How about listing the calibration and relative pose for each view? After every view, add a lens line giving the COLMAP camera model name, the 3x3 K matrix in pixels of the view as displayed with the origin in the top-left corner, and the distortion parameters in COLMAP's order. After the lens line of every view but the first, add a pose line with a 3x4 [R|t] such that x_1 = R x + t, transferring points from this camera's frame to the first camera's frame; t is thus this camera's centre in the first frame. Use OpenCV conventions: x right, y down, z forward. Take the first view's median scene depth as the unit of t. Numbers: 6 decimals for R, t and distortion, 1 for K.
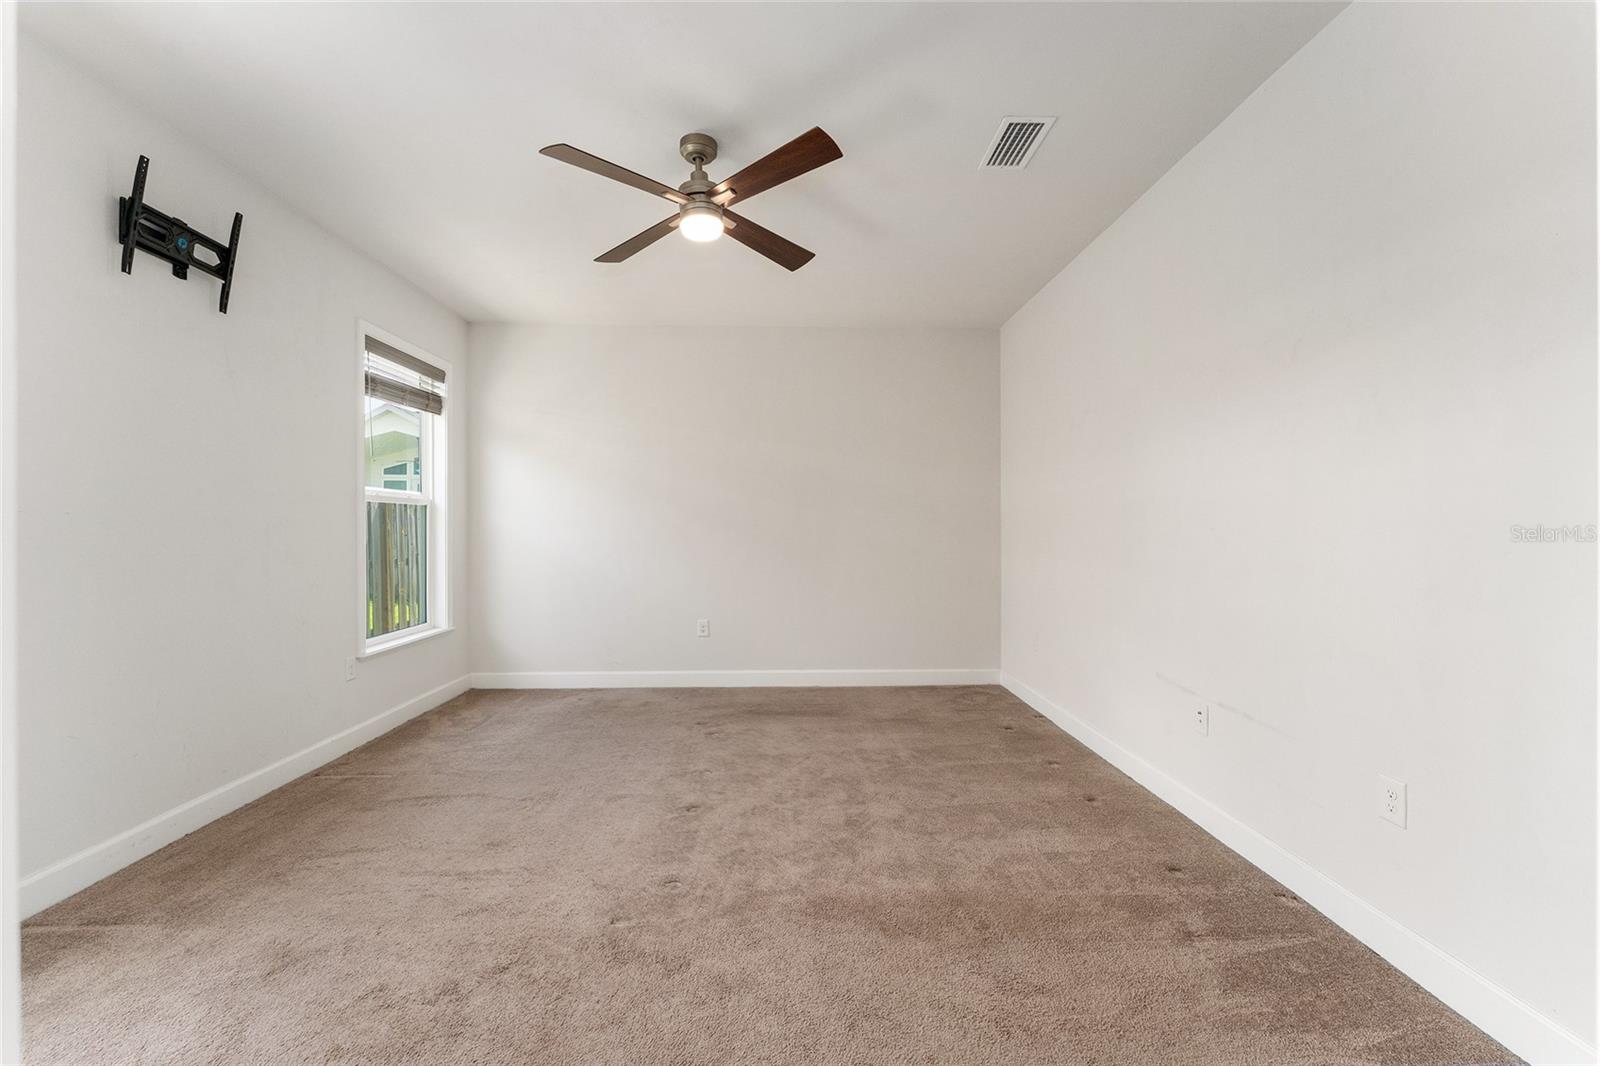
lens RADIAL K [[649.0, 0, 794.9], [0, 649.0, 524.9], [0, 0, 1]] dist [0.000442, -0.000349]
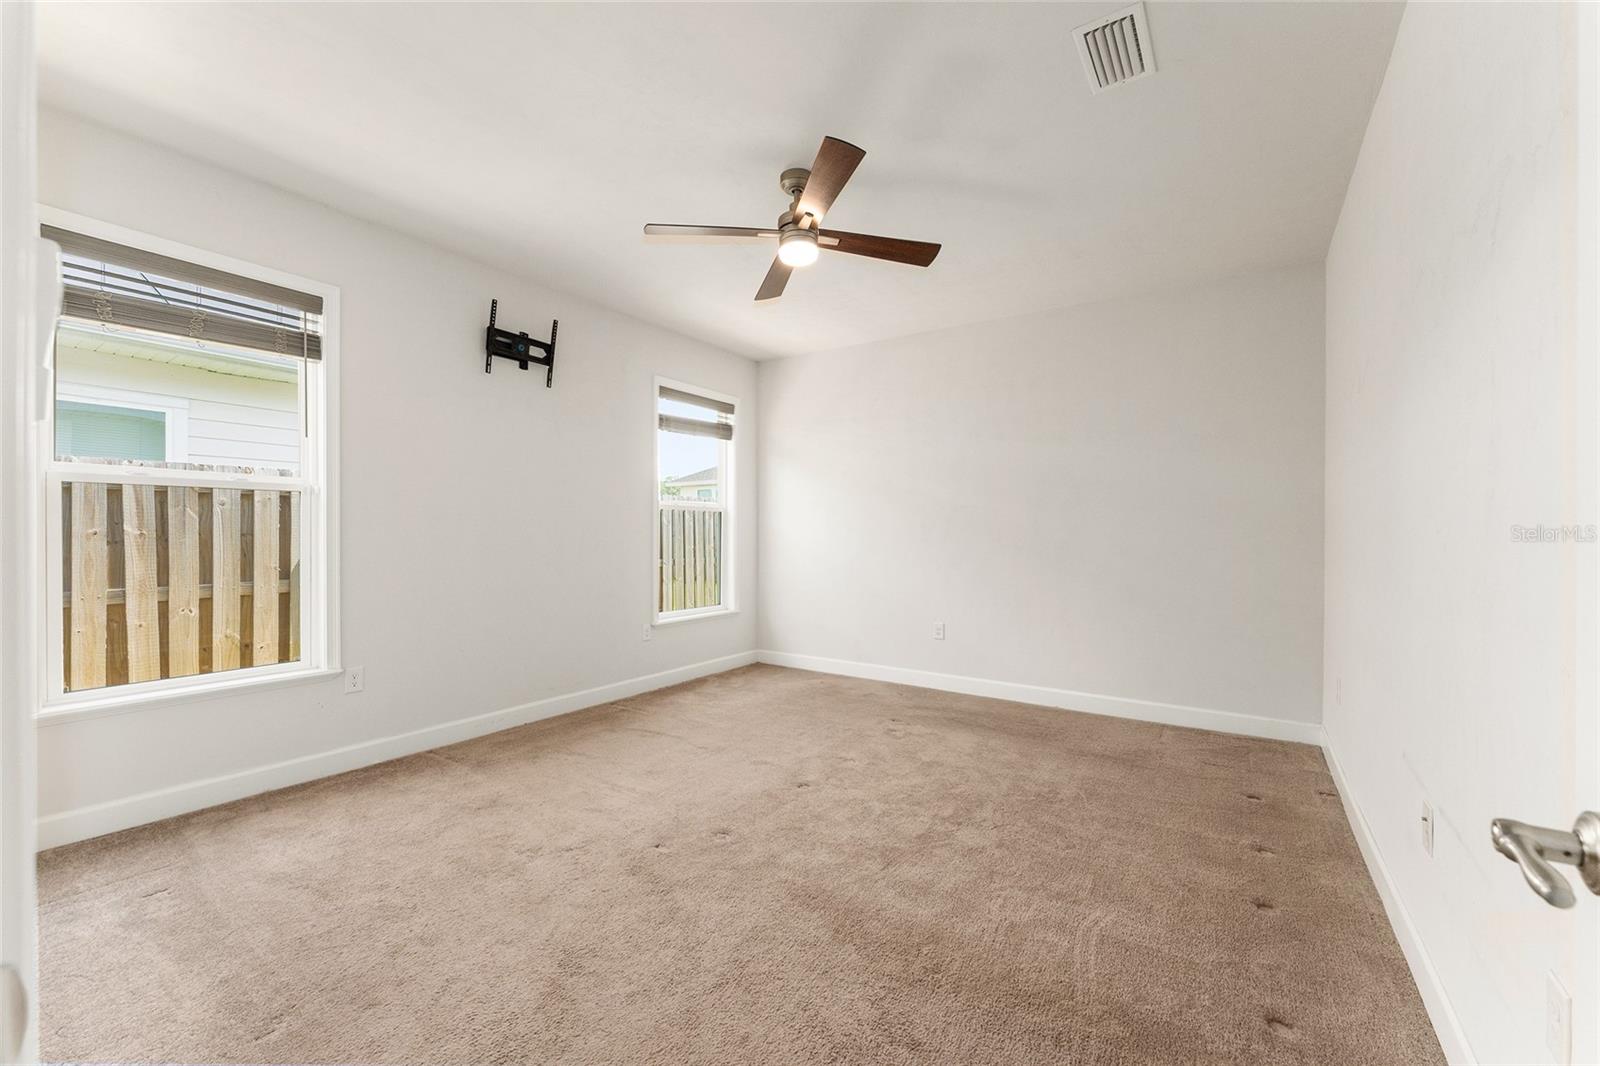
lens RADIAL K [[640.6, 0, 796.0], [0, 640.6, 531.5], [0, 0, 1]] dist [0.000753, -0.000692]
pose [[0.808952, 0.002904, -0.587867, 0.396638], [-0.002502, 0.999996, 0.001497, 0.006632], [0.587869, 0.000260, 0.808956, 0.102890]]
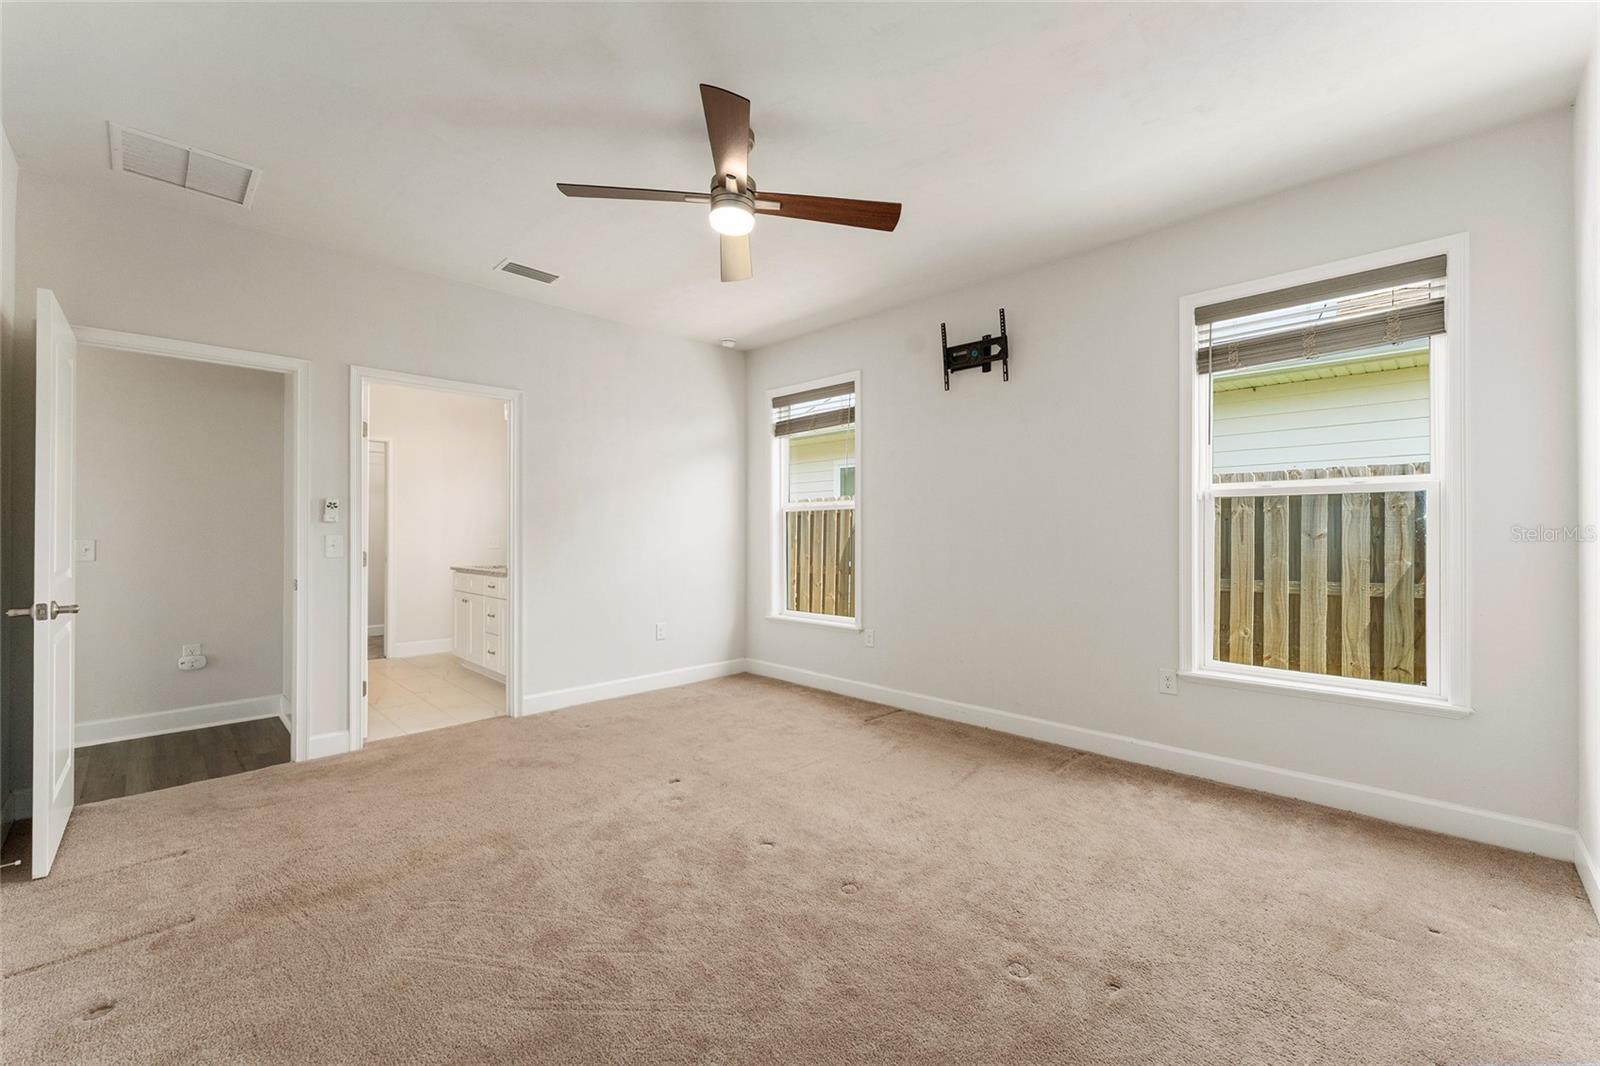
lens RADIAL K [[640.6, 0, 796.0], [0, 640.6, 531.5], [0, 0, 1]] dist [0.000753, -0.000692]
pose [[-0.721097, -0.004162, -0.692822, 0.363995], [0.001768, 0.999968, -0.007847, 0.013612], [0.692832, -0.006884, -0.721066, 1.417308]]
